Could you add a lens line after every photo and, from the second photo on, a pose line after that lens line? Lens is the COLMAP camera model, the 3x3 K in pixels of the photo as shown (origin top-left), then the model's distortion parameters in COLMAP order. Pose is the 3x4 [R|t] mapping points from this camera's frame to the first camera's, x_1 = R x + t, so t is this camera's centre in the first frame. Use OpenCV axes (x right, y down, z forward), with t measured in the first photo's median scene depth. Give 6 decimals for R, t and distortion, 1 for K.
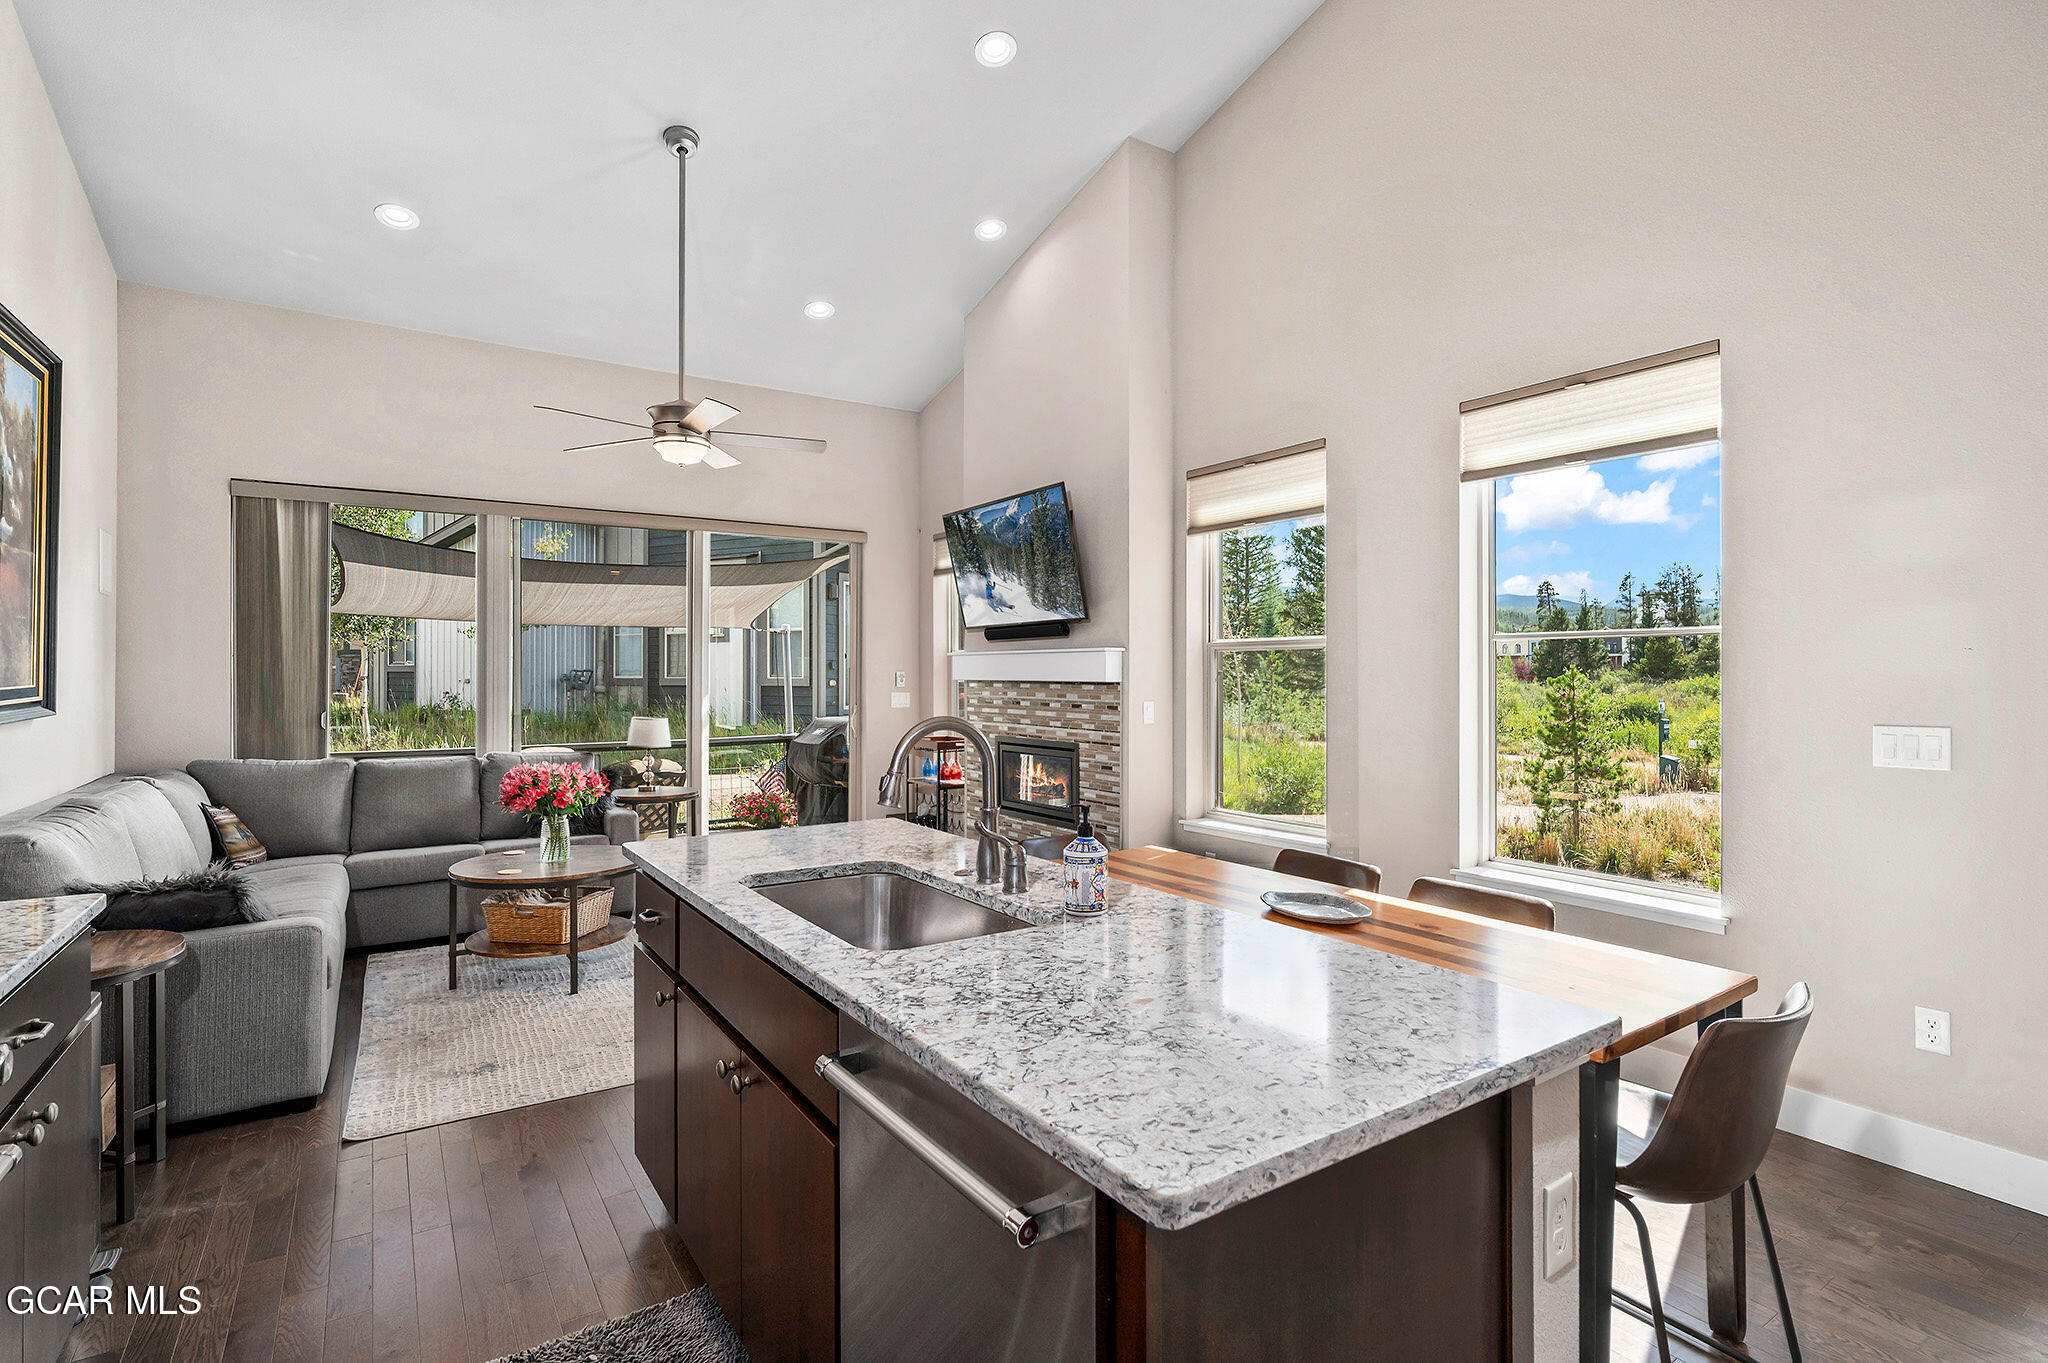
lens RADIAL K [[962.6, 0, 1020.1], [0, 962.6, 670.5], [0, 0, 1]] dist [-0.005808, -0.001066]
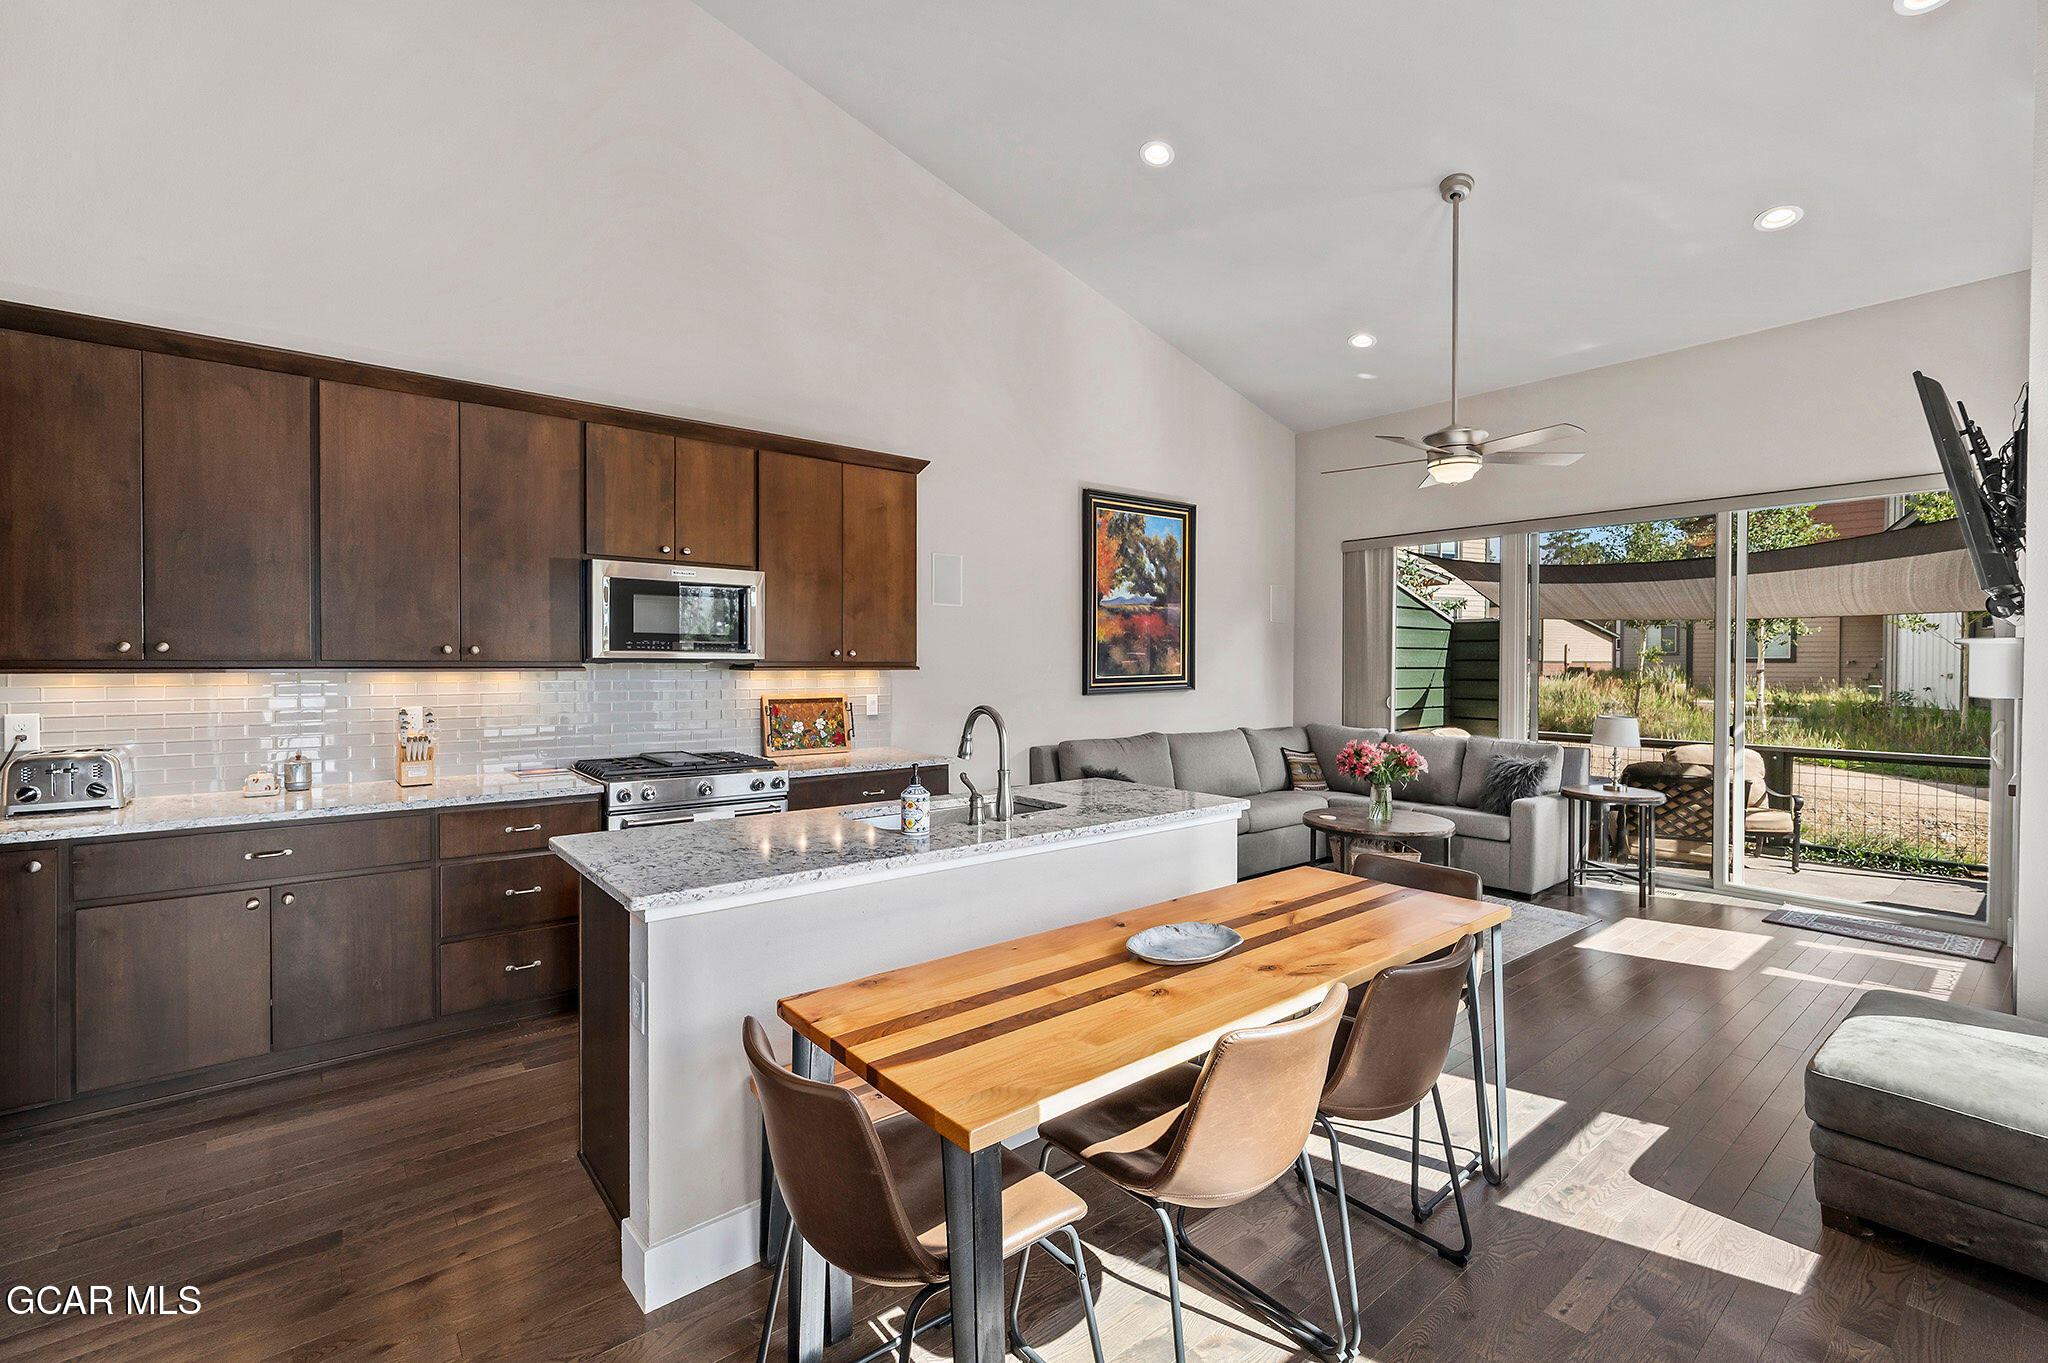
lens RADIAL K [[864.2, 0, 1023.8], [0, 864.2, 670.4], [0, 0, 1]] dist [-0.000016, -0.000828]
pose [[0.093235, 0.011944, -0.995573, 0.476824], [-0.001295, 0.999929, 0.011875, -0.009050], [0.995643, 0.000182, 0.093243, 0.340217]]
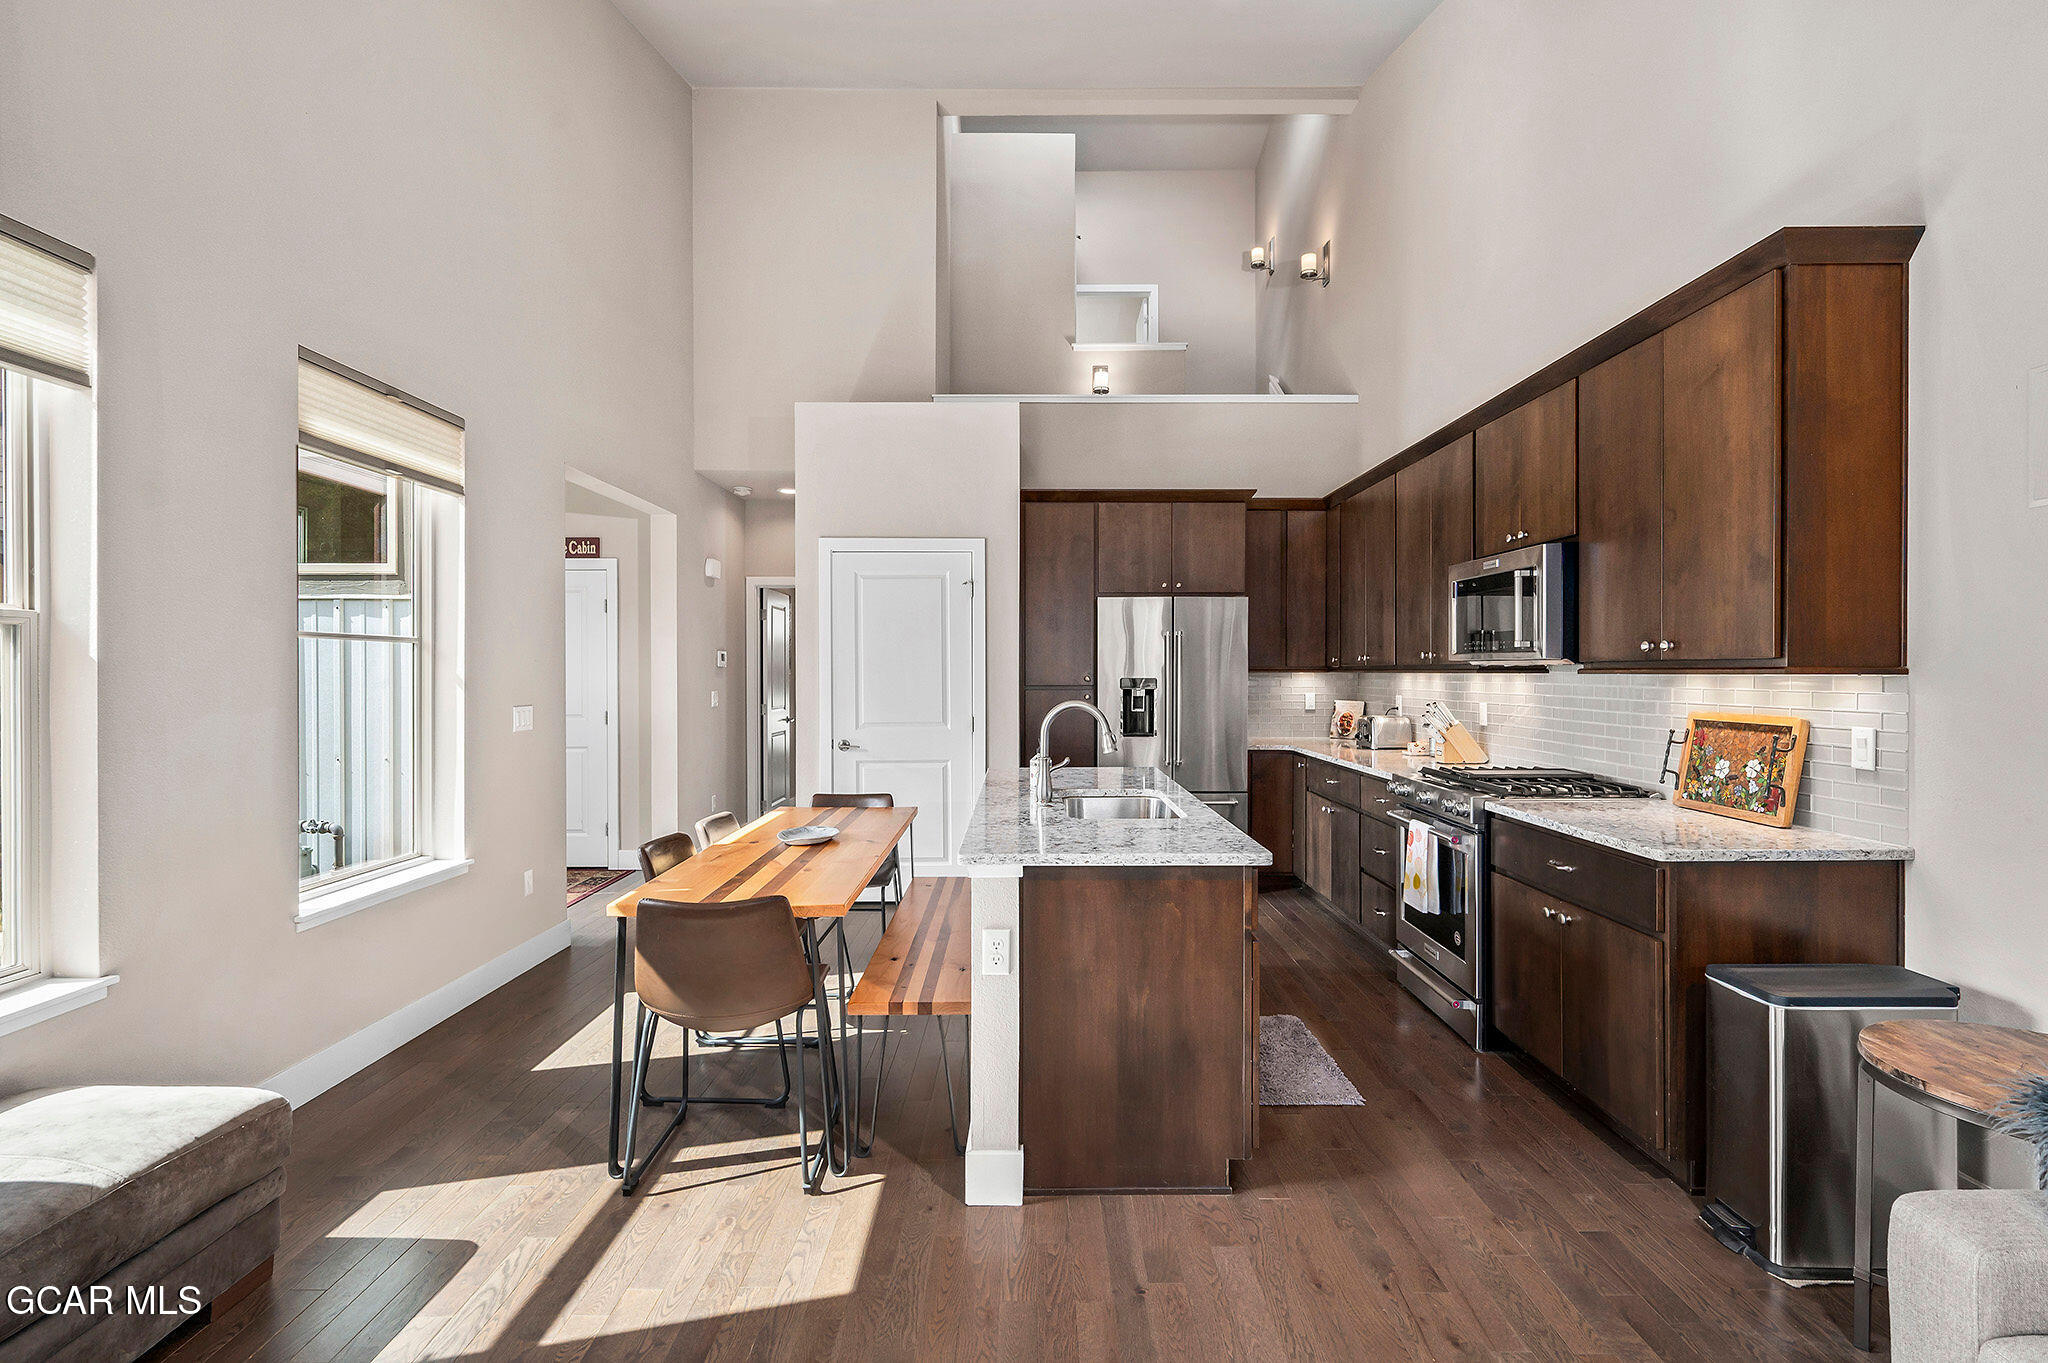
lens RADIAL K [[962.6, 0, 1004.1], [0, 962.6, 676.9], [0, 0, 1]] dist [-0.005808, -0.001066]
pose [[-0.819651, -0.002667, 0.572857, -0.343366], [-0.001561, 0.999996, 0.002423, 0.001554], [-0.572861, 0.001092, -0.819652, 0.897273]]
